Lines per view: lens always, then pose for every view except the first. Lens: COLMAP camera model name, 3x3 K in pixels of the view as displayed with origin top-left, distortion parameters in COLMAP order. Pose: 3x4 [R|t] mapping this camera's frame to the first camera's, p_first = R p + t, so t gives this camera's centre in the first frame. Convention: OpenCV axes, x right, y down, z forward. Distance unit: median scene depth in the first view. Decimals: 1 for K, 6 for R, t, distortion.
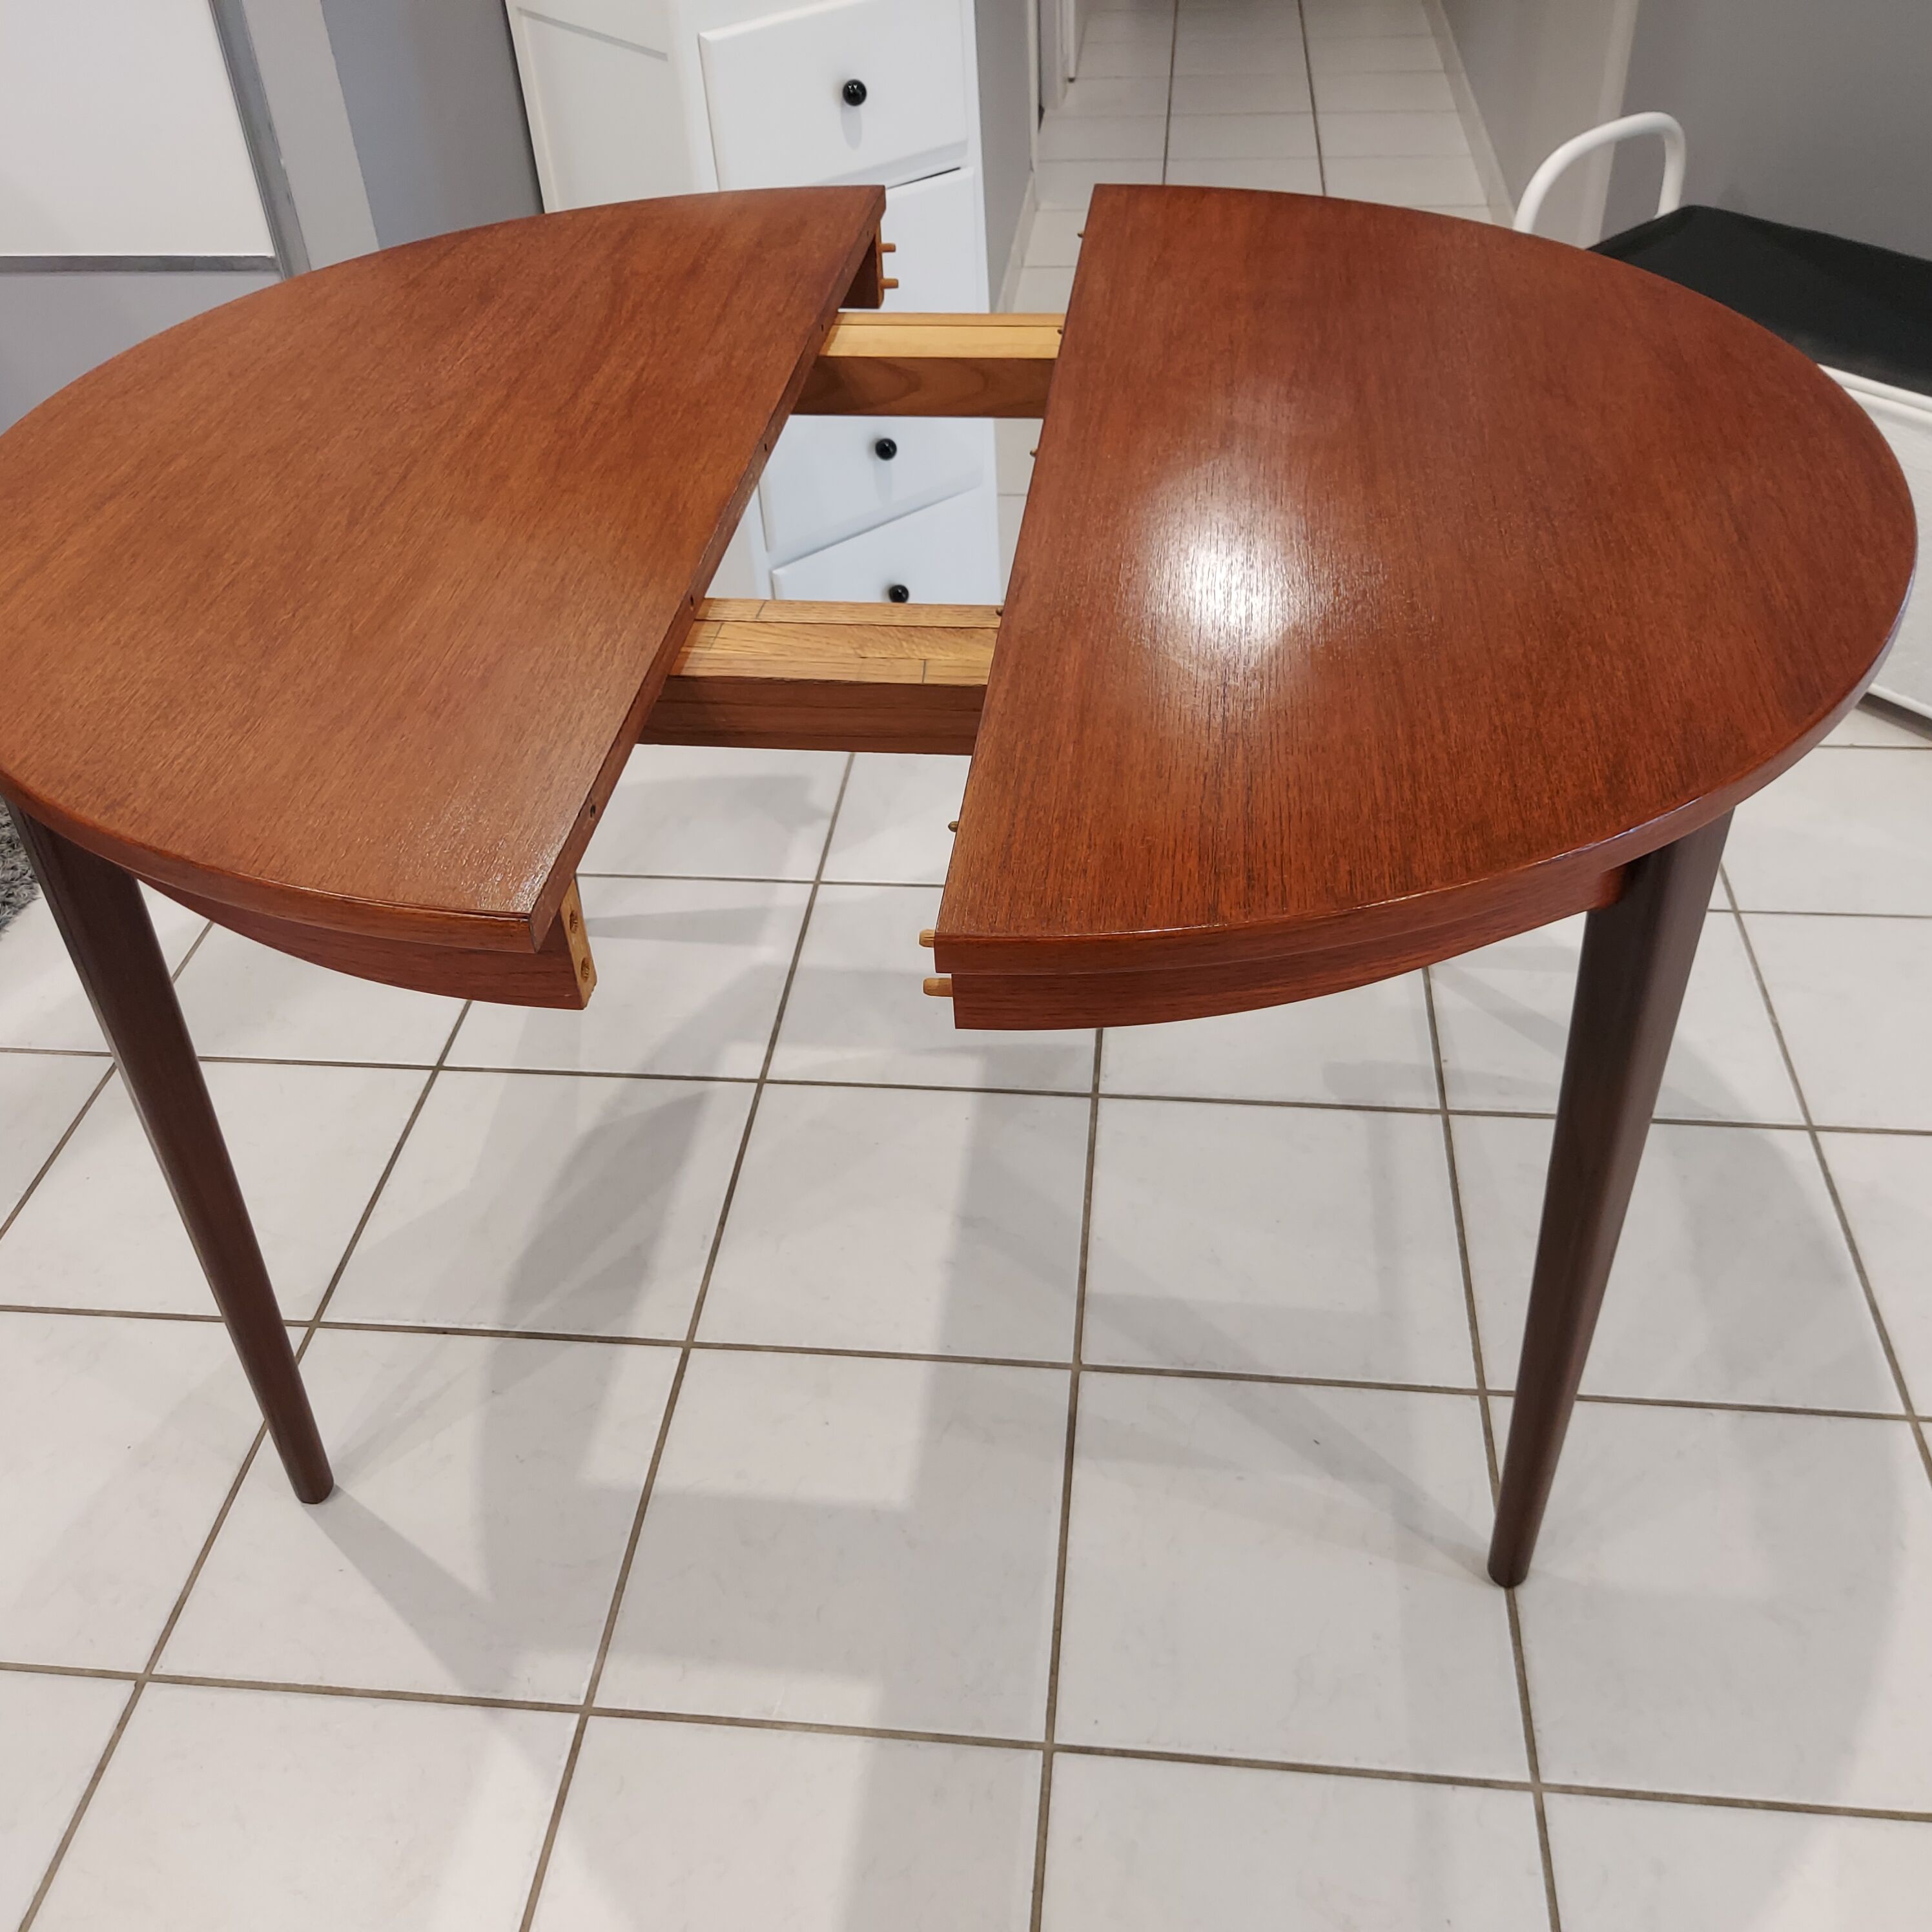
lens RADIAL K [[1866.5, 0, 966.0], [0, 1866.5, 966.0], [0, 0, 1]] dist [0.056836, -0.060658]
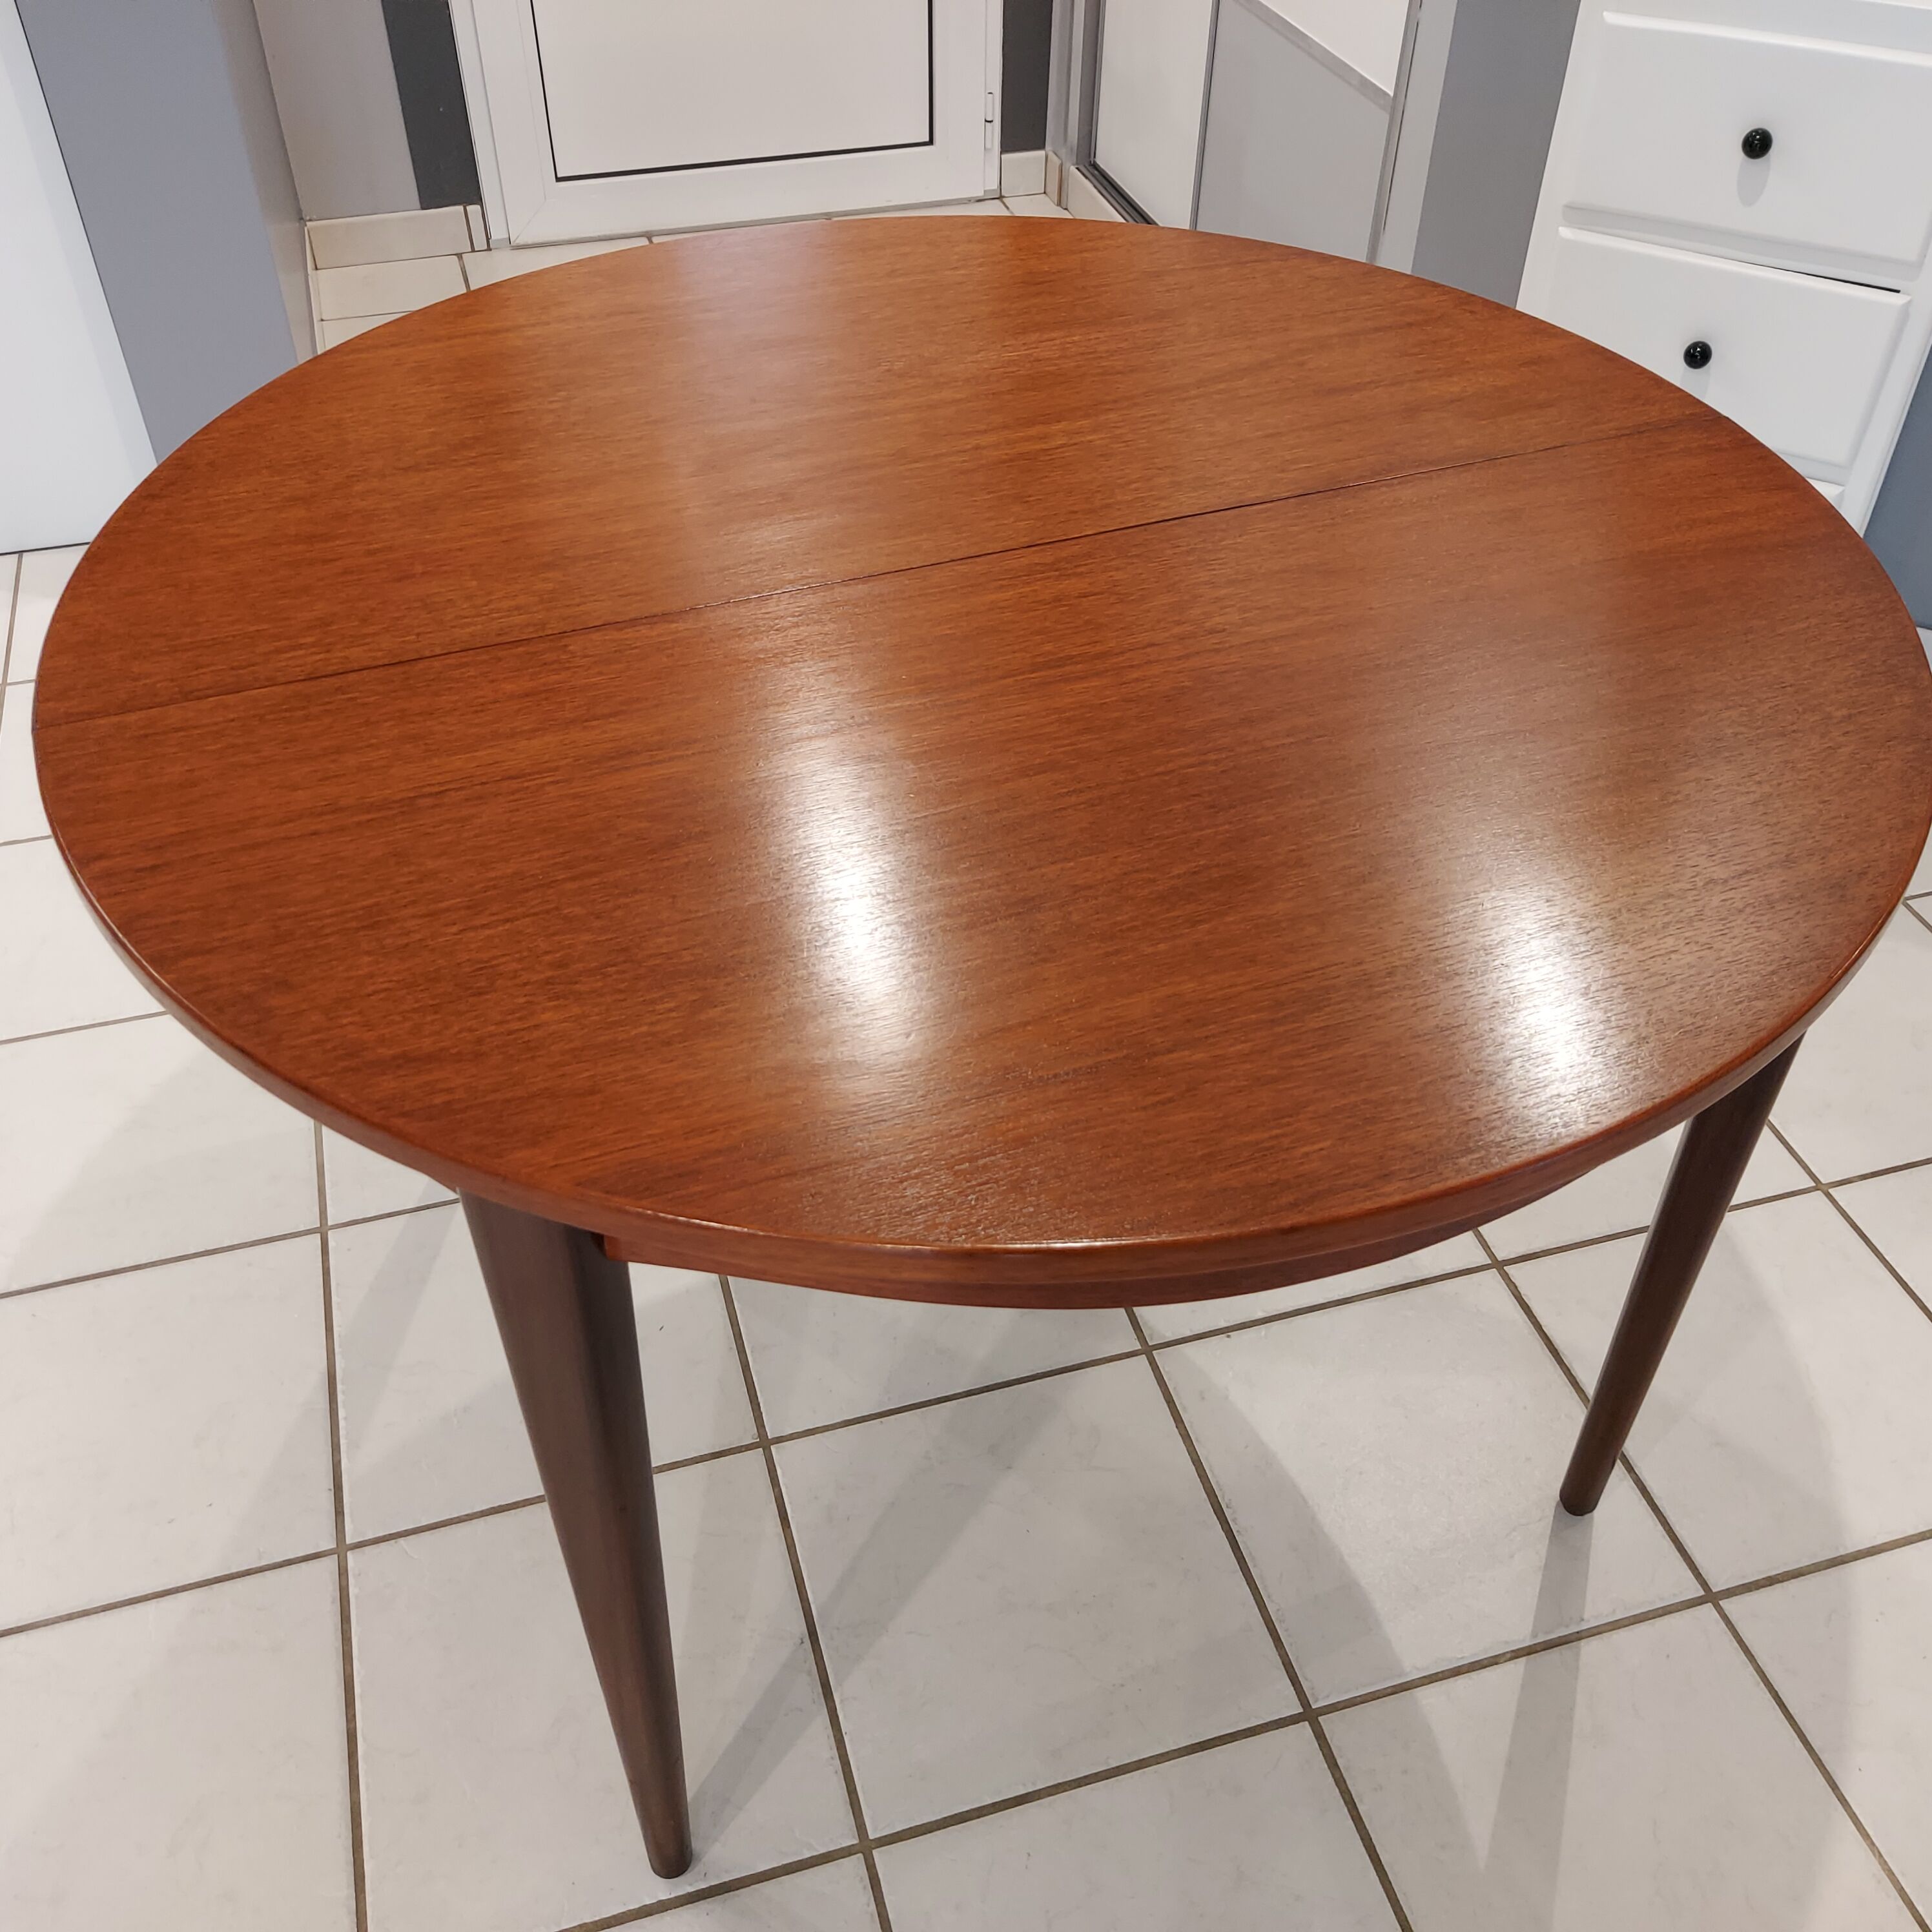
lens RADIAL K [[1866.5, 0, 966.0], [0, 1866.5, 966.0], [0, 0, 1]] dist [0.056836, -0.060658]
pose [[0.461512, 0.628355, -0.626241, 0.547182], [-0.581719, 0.747313, 0.321134, -0.402512], [0.669784, 0.216089, 0.710419, 0.388171]]
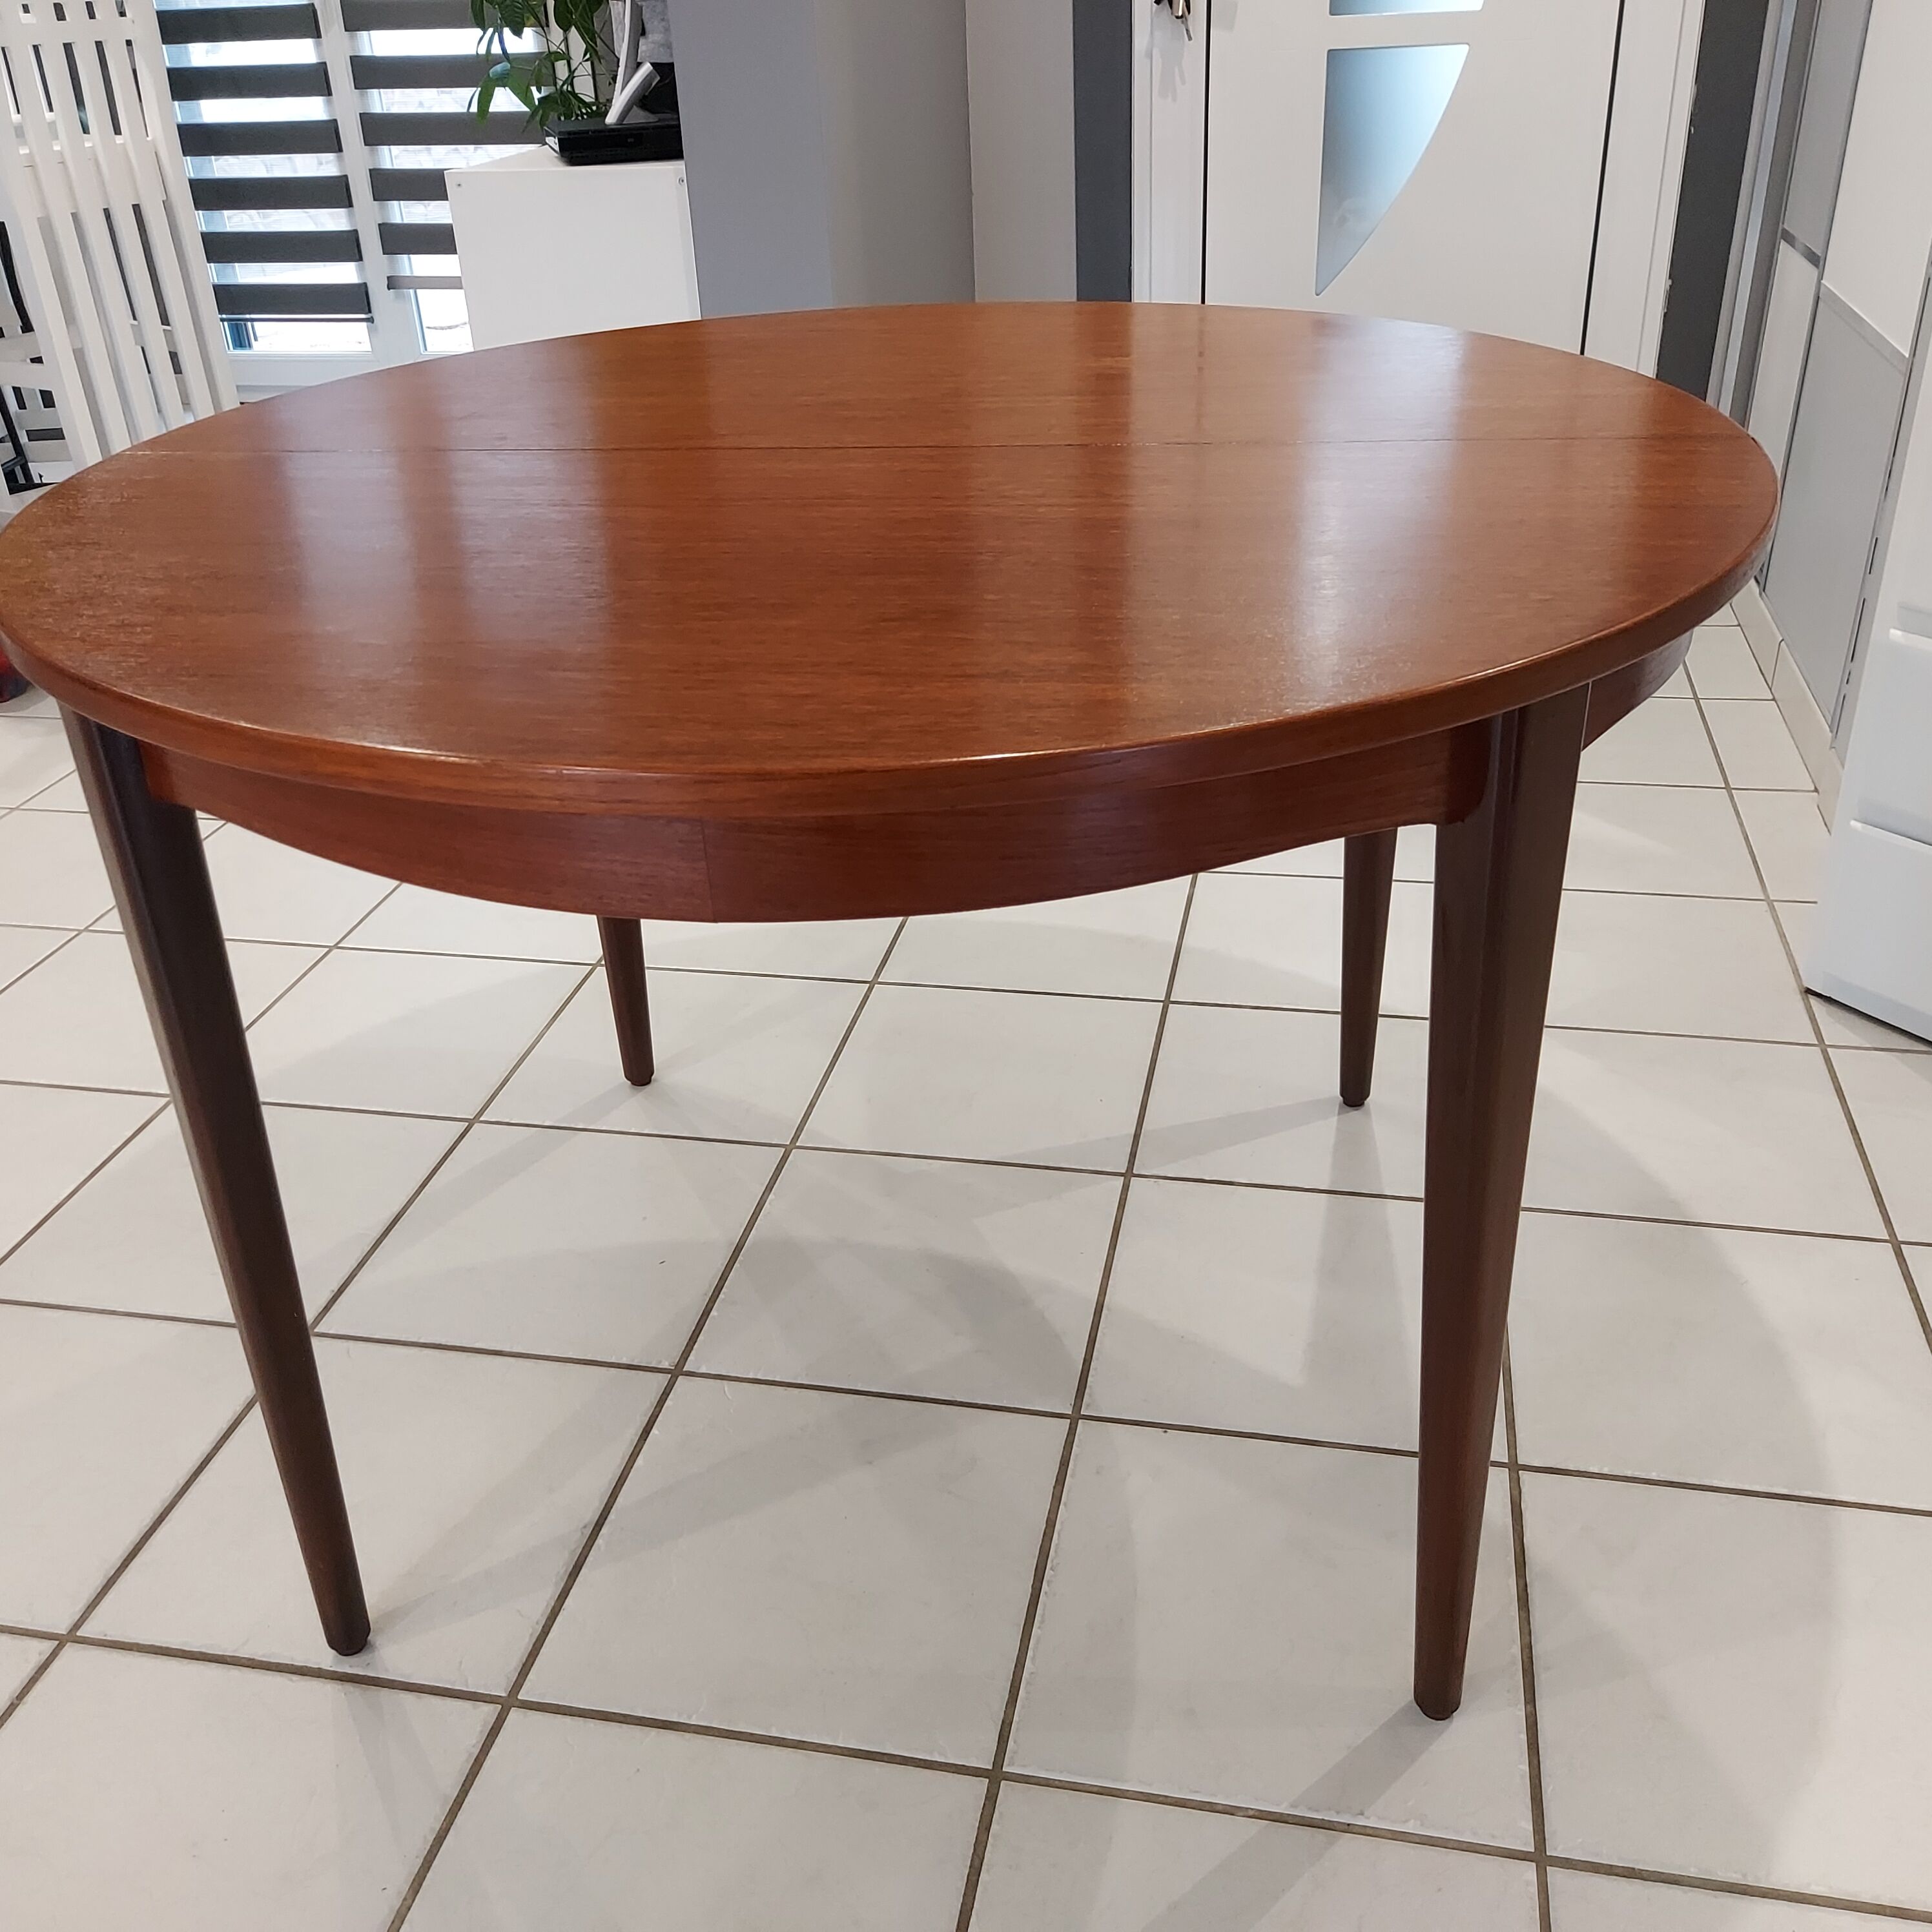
lens RADIAL K [[1866.5, 0, 966.0], [0, 1866.5, 966.0], [0, 0, 1]] dist [0.056836, -0.060658]
pose [[-0.011473, 0.511286, -0.859334, 0.823277], [-0.598441, 0.684979, 0.415538, -0.507298], [0.801085, 0.519028, 0.298116, 0.850895]]
